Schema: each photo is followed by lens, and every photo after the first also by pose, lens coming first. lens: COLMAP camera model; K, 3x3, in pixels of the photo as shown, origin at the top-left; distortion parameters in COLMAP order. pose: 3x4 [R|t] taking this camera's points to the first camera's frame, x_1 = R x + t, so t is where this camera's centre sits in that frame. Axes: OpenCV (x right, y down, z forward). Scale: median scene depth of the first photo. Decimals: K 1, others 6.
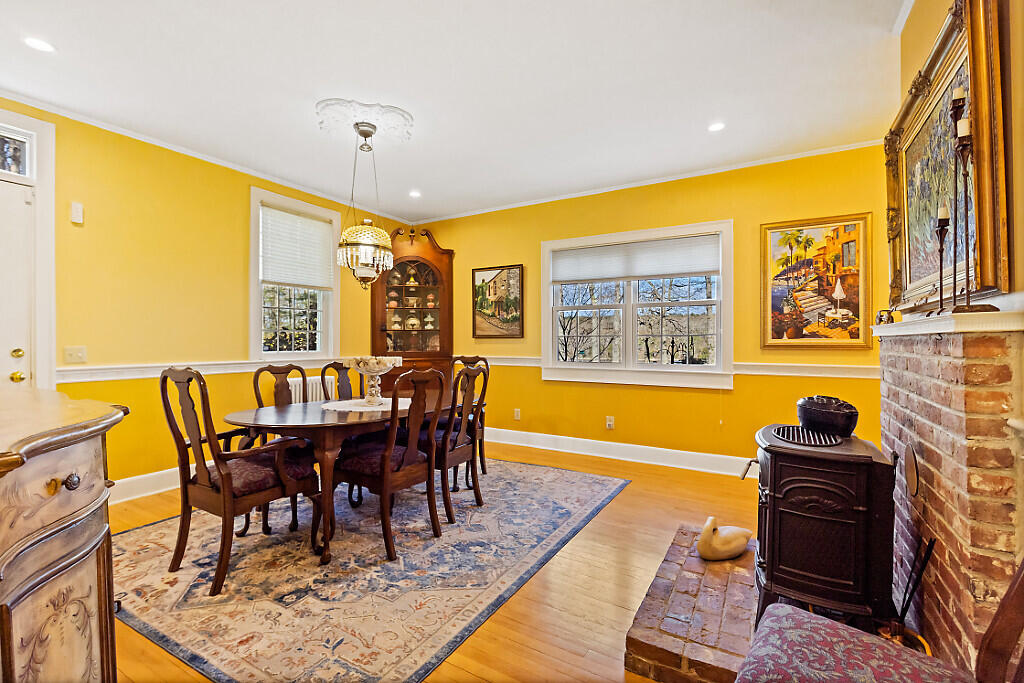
lens RADIAL K [[441.9, 0, 514.4], [0, 441.9, 360.1], [0, 0, 1]] dist [-0.000271, 0.000005]
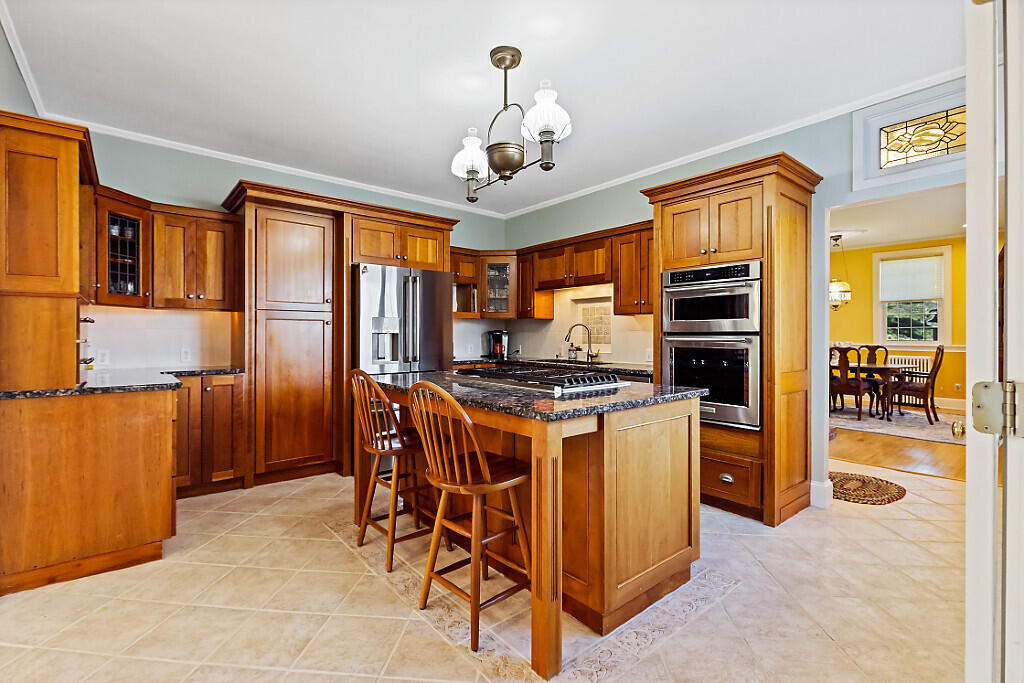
lens RADIAL K [[460.6, 0, 505.9], [0, 460.6, 337.0], [0, 0, 1]] dist [0.000704, -0.000425]
pose [[-0.346311, 0.003872, -0.938112, 2.392668], [-0.042388, 0.998906, 0.019770, -0.000628], [0.937162, 0.046611, -0.345768, 0.273196]]
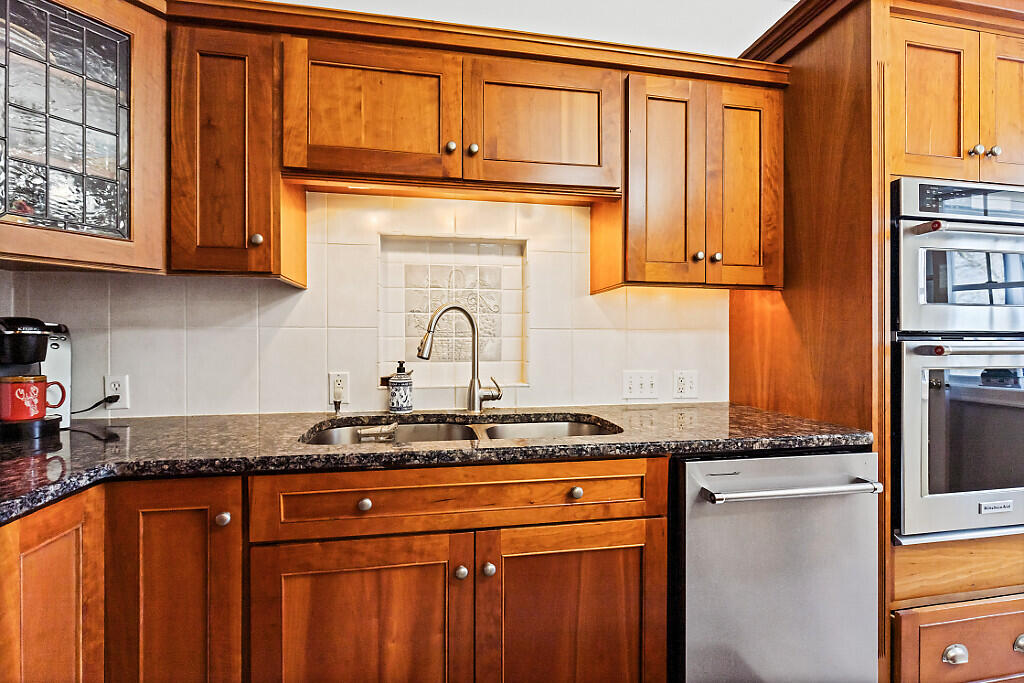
lens RADIAL K [[468.8, 0, 505.3], [0, 468.8, 336.8], [0, 0, 1]] dist [-0.000917, 0.000218]
pose [[0.649807, 0.000709, -0.760099, 1.309160], [-0.035513, 0.998936, -0.029428, 0.024481], [0.759269, 0.046116, 0.649140, -0.327247]]
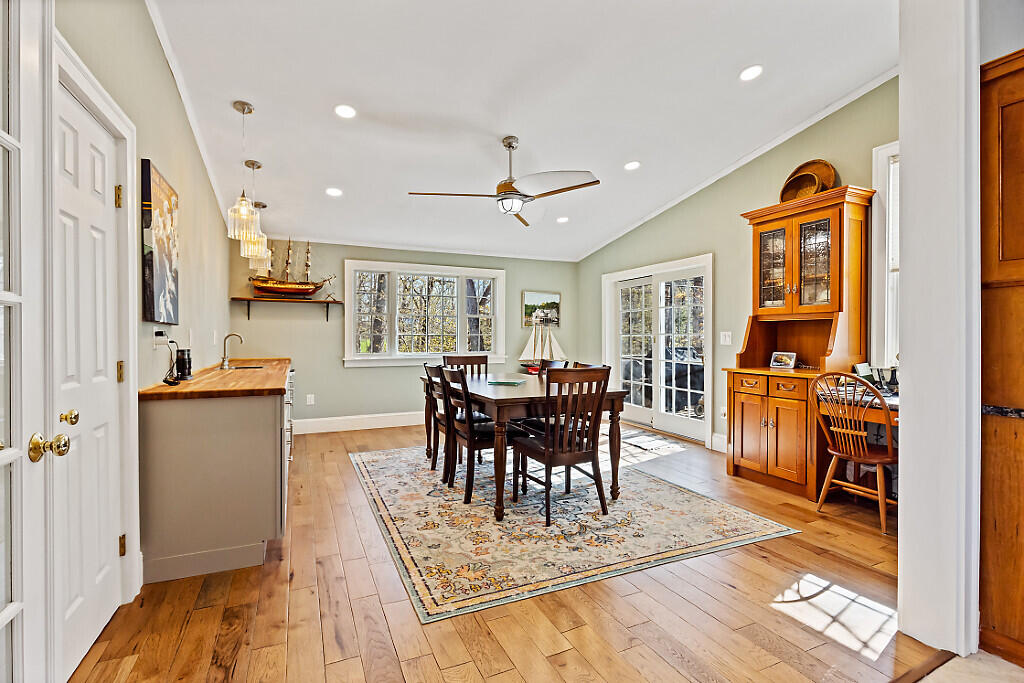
lens RADIAL K [[464.5, 0, 503.8], [0, 464.5, 332.7], [0, 0, 1]] dist [-0.000979, -0.000537]
pose [[-0.817483, 0.008442, 0.575891, 2.184529], [0.029308, 0.999207, 0.026957, 0.004391], [-0.575206, 0.038915, -0.817082, 0.146408]]
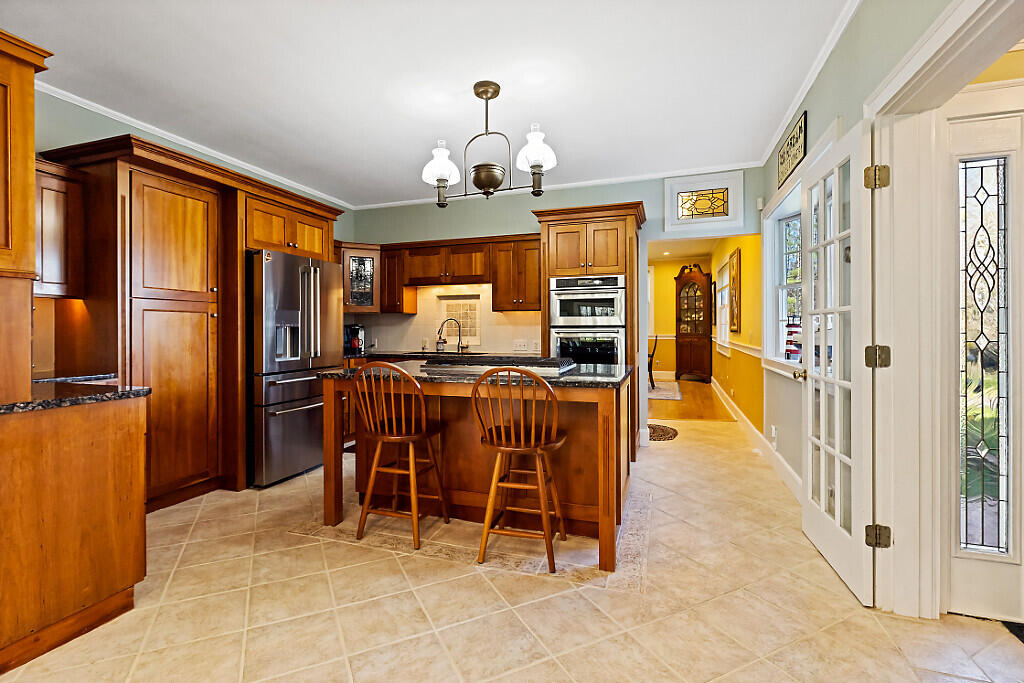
lens RADIAL K [[464.5, 0, 503.8], [0, 464.5, 332.7], [0, 0, 1]] dist [-0.000979, -0.000537]
pose [[0.190317, 0.007130, -0.981697, 2.575399], [-0.039692, 0.999212, -0.000437, 0.020491], [0.980920, 0.039048, 0.190450, -0.161382]]
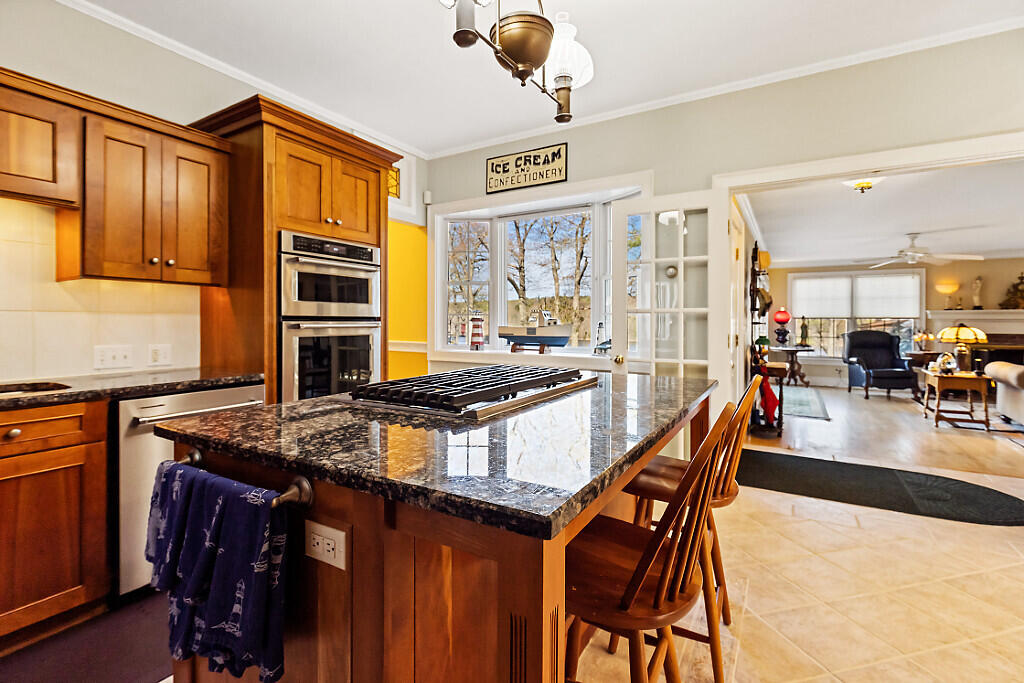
lens RADIAL K [[470.1, 0, 508.1], [0, 470.1, 321.8], [0, 0, 1]] dist [-0.000881, -0.000658]
pose [[0.999860, 0.006601, -0.015399, 1.617874], [-0.007240, 0.999097, -0.041867, 0.033573], [0.015108, 0.041973, 0.999005, -0.548814]]
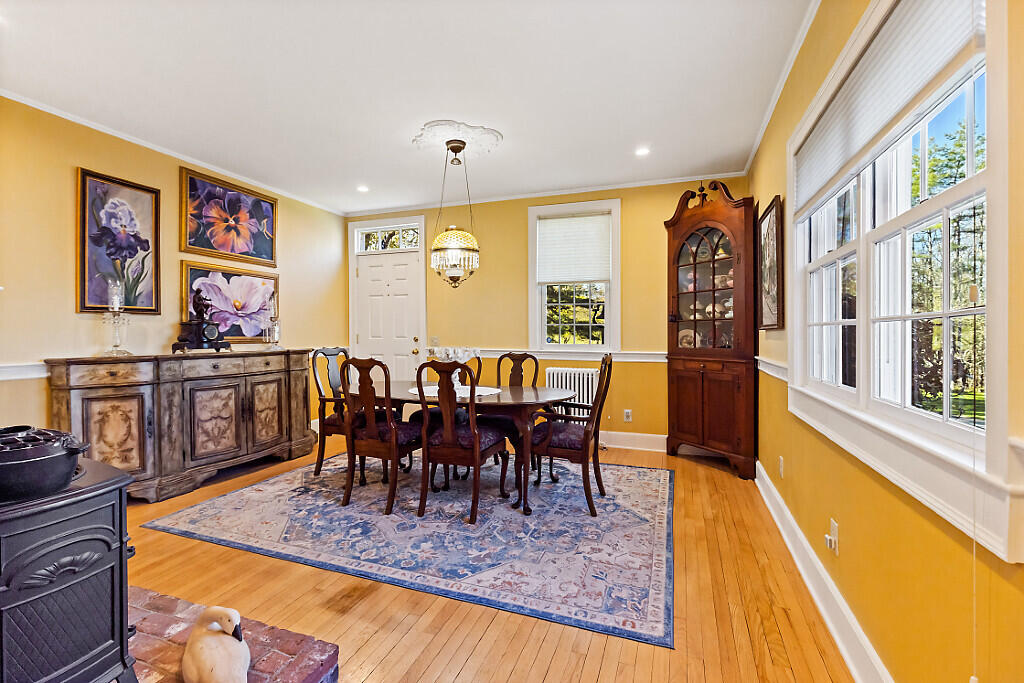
lens RADIAL K [[468.8, 0, 505.3], [0, 468.8, 336.8], [0, 0, 1]] dist [-0.000917, 0.000218]
pose [[0.179204, 0.003501, -0.983806, 0.871835], [-0.049069, 0.998781, -0.005384, -0.031277], [0.982588, 0.049239, 0.179157, 0.932549]]
